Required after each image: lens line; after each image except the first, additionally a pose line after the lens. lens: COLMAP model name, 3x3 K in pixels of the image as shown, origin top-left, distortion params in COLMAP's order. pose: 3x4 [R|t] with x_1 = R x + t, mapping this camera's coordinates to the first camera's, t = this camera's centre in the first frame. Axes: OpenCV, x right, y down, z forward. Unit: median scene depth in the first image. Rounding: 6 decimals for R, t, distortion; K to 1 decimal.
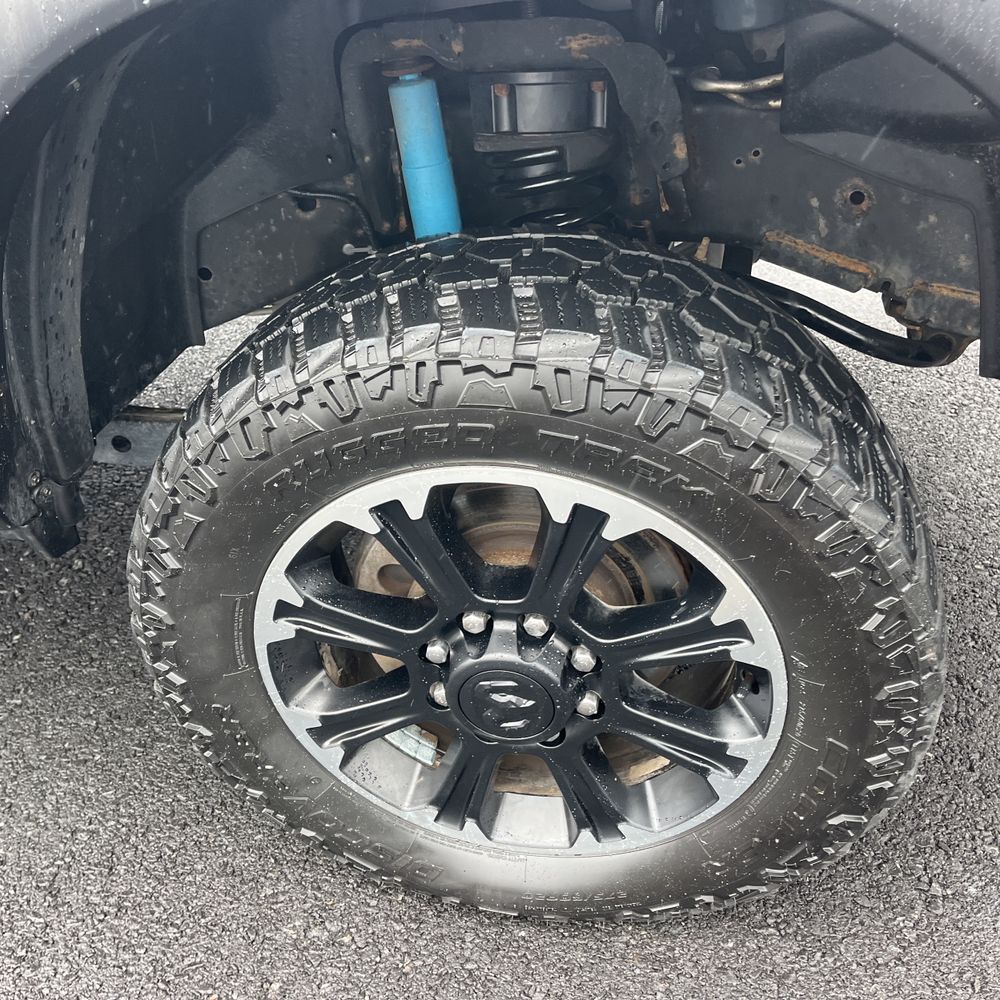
lens RADIAL K [[991.5, 0, 490.8], [0, 991.5, 501.7], [0, 0, 1]] dist [0.066221, -0.092694]
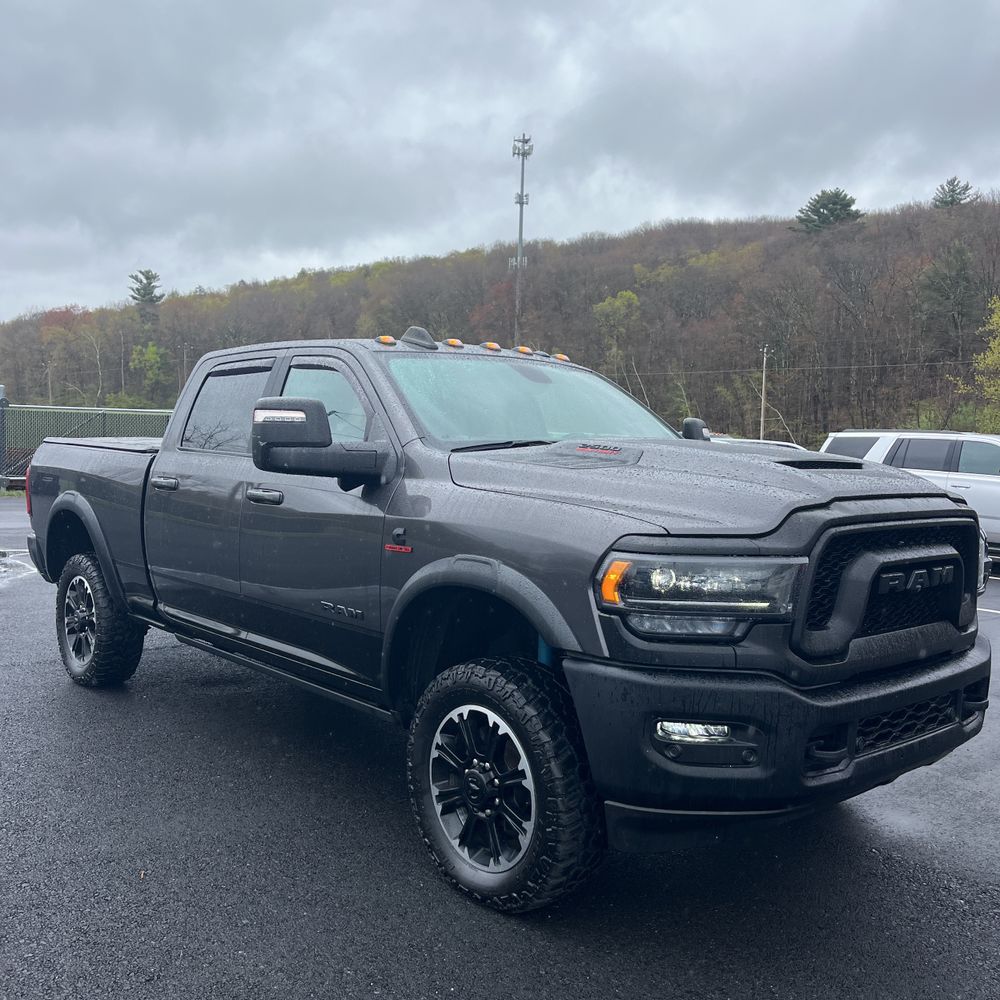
lens RADIAL K [[991.5, 0, 490.8], [0, 991.5, 501.7], [0, 0, 1]] dist [0.066221, -0.092694]
pose [[0.771219, 0.105363, -0.627790, 2.153548], [-0.420223, 0.825051, -0.377760, 0.680736], [0.478157, 0.555148, 0.680571, -1.853131]]
